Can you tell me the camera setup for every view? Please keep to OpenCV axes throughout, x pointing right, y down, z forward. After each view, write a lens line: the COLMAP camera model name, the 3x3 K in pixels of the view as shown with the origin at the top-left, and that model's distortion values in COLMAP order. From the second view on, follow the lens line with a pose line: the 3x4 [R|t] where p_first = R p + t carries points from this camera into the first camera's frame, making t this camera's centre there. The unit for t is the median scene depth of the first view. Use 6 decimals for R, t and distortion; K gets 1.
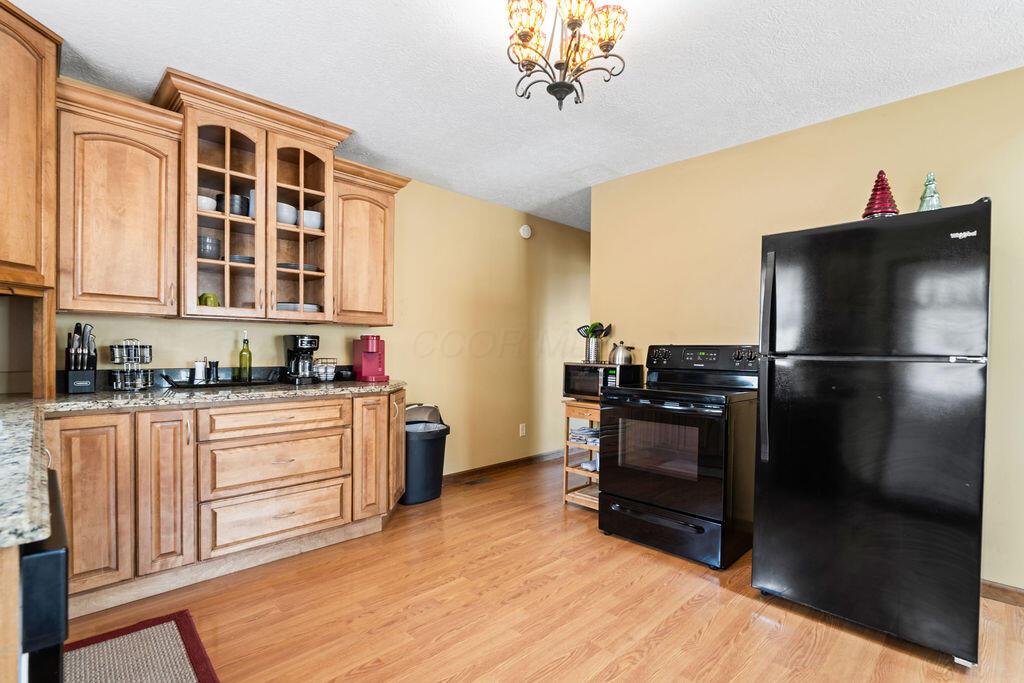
lens RADIAL K [[479.8, 0, 513.8], [0, 479.8, 353.8], [0, 0, 1]] dist [-0.002328, -0.000264]
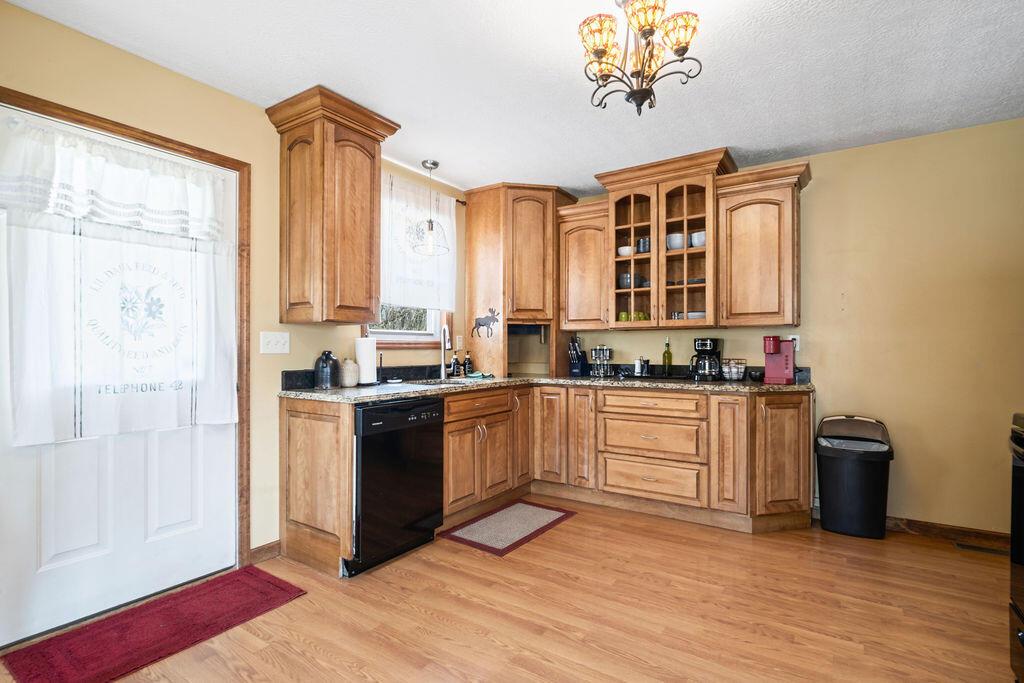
lens RADIAL K [[481.4, 0, 512.0], [0, 481.4, 341.5], [0, 0, 1]] dist [0.000698, -0.000176]
pose [[0.212828, -0.025478, -0.976757, 0.688886], [-0.006077, 0.999606, -0.027398, 0.003951], [0.977071, 0.011767, 0.212590, 0.345173]]
